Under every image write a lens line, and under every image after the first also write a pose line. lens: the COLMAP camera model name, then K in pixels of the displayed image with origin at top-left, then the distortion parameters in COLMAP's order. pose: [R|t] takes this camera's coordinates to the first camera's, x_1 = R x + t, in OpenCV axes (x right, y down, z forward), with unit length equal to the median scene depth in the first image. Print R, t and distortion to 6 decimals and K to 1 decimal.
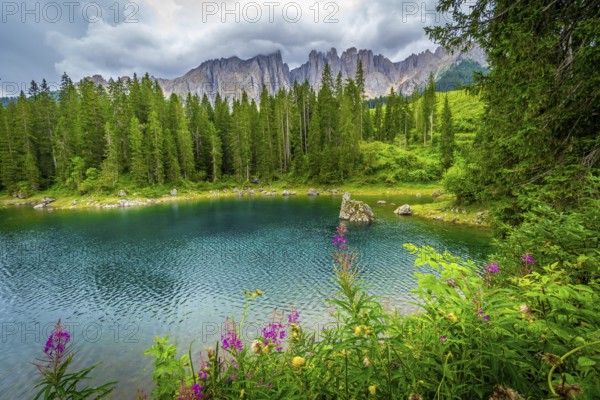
lens RADIAL K [[273.3, 0, 300.0], [0, 273.3, 200.0], [0, 0, 1]] dist [-0.002433, 0.000913]
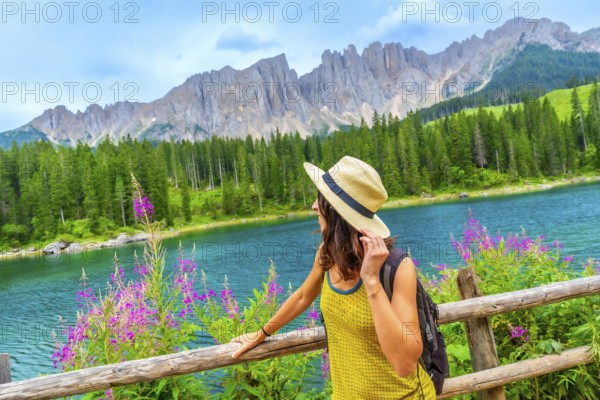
lens RADIAL K [[374.8, 0, 302.3], [0, 374.8, 199.4], [0, 0, 1]] dist [0.001744, 0.001466]
pose [[0.995430, -0.095374, -0.004817, -0.092767], [0.094089, 0.988145, -0.121316, 0.006350], [0.016331, 0.120308, 0.992602, -0.041904]]
